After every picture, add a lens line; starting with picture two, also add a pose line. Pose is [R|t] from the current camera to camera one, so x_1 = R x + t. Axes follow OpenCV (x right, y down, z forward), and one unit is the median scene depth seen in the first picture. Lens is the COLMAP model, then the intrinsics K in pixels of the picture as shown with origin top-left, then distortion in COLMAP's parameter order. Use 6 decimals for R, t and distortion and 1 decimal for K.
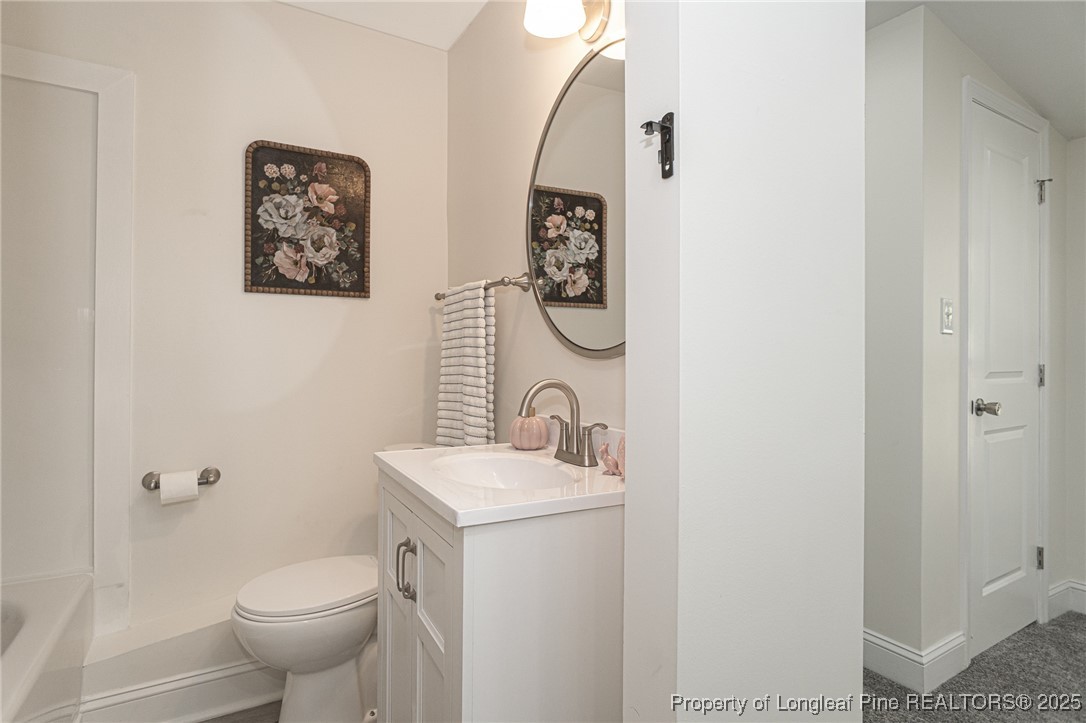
lens RADIAL K [[562.8, 0, 541.6], [0, 562.8, 351.1], [0, 0, 1]] dist [-0.013838, 0.001142]
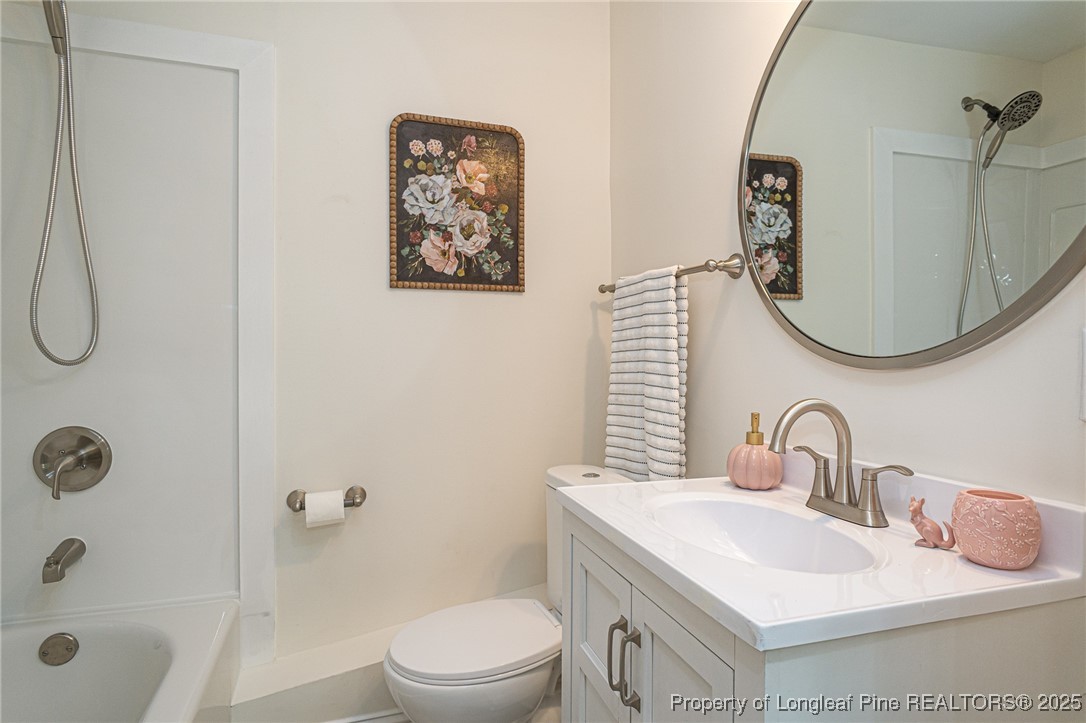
lens RADIAL K [[590.0, 0, 547.8], [0, 590.0, 354.4], [0, 0, 1]] dist [-0.008353, 0.000462]
pose [[0.981619, -0.002055, -0.190842, -0.107838], [0.004309, 0.999926, 0.011395, -0.010298], [0.190805, -0.012008, 0.981555, 0.134918]]
